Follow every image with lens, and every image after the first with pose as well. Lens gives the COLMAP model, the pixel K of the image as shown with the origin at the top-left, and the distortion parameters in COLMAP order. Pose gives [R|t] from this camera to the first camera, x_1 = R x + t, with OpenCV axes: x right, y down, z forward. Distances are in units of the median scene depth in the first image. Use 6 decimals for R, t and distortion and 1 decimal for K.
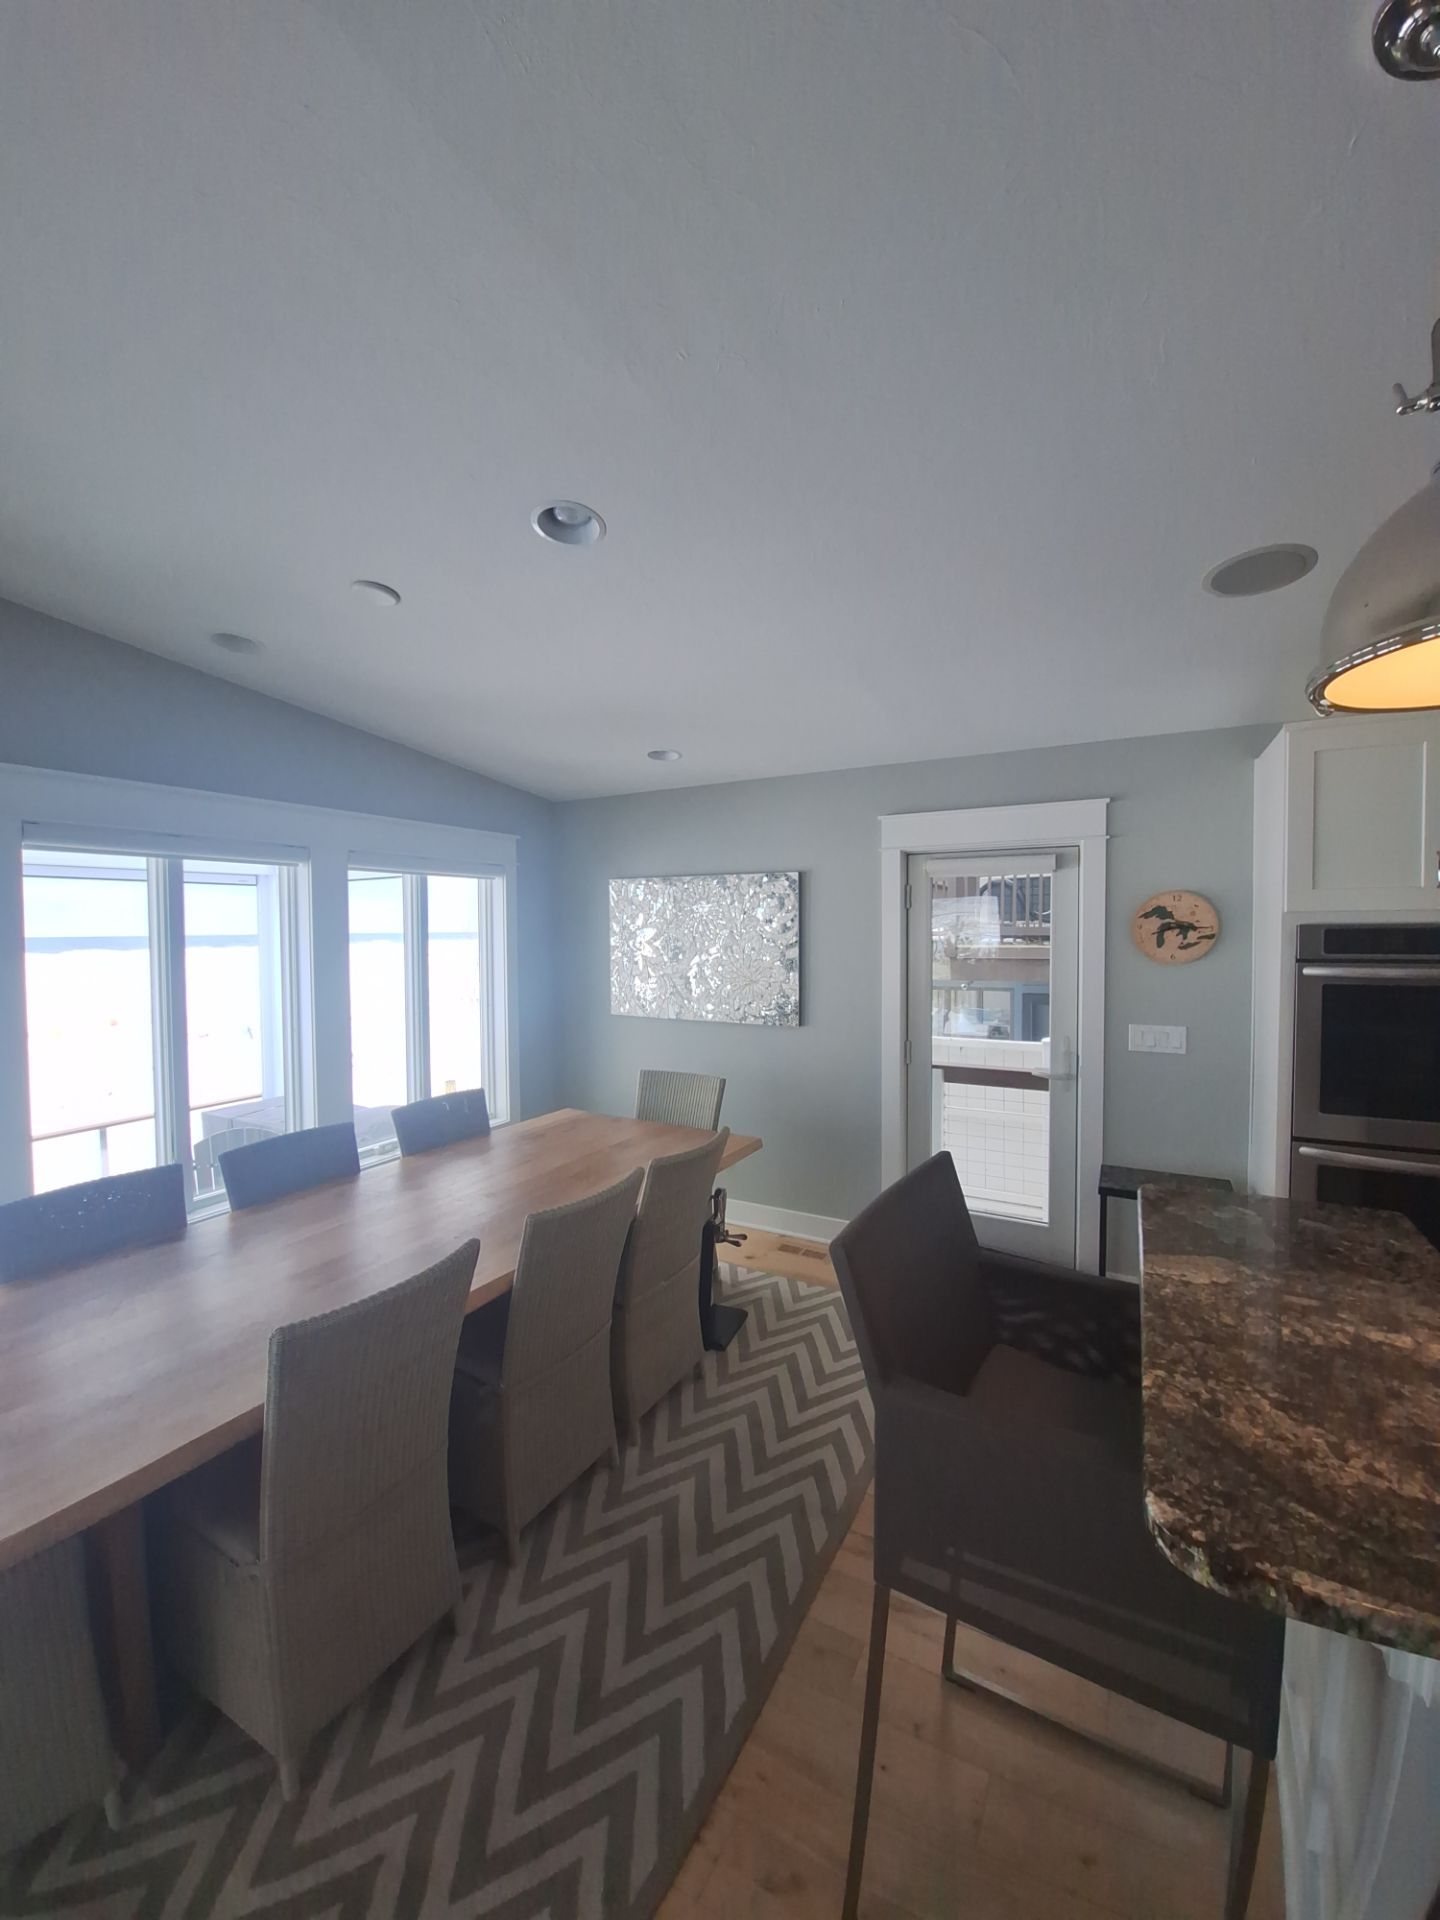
lens RADIAL K [[755.4, 0, 704.9], [0, 755.4, 958.4], [0, 0, 1]] dist [-0.027426, -0.001513]
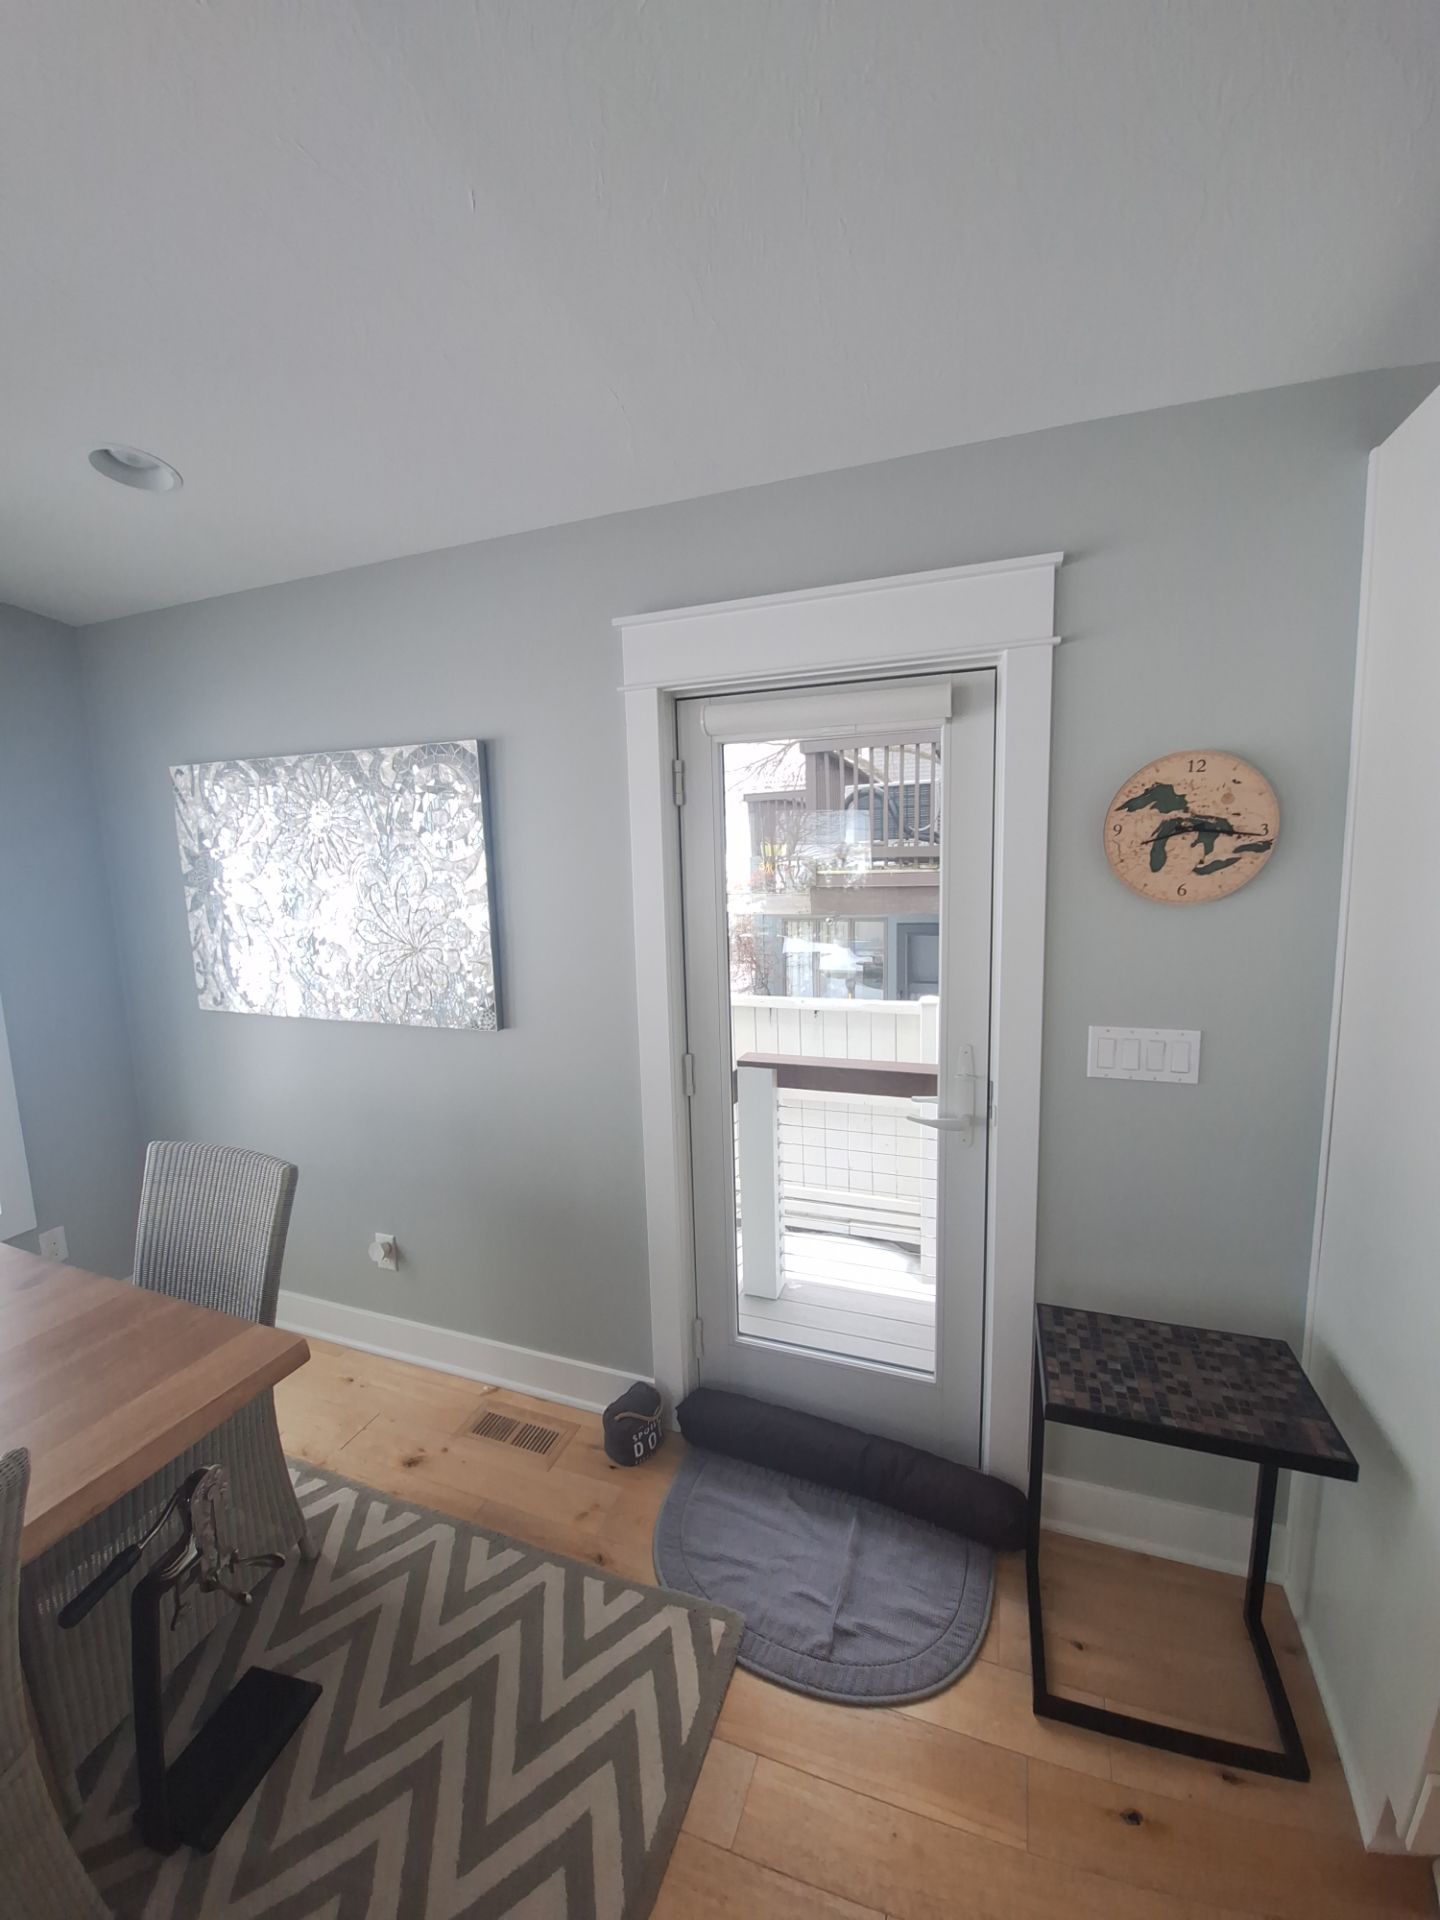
lens RADIAL K [[755.4, 0, 719.4], [0, 755.4, 959.3], [0, 0, 1]] dist [-0.027426, -0.001513]
pose [[0.985663, -0.040720, 0.163741, 0.218613], [0.024989, 0.994970, 0.097010, -0.010590], [-0.166867, -0.091528, 0.981722, 0.499909]]
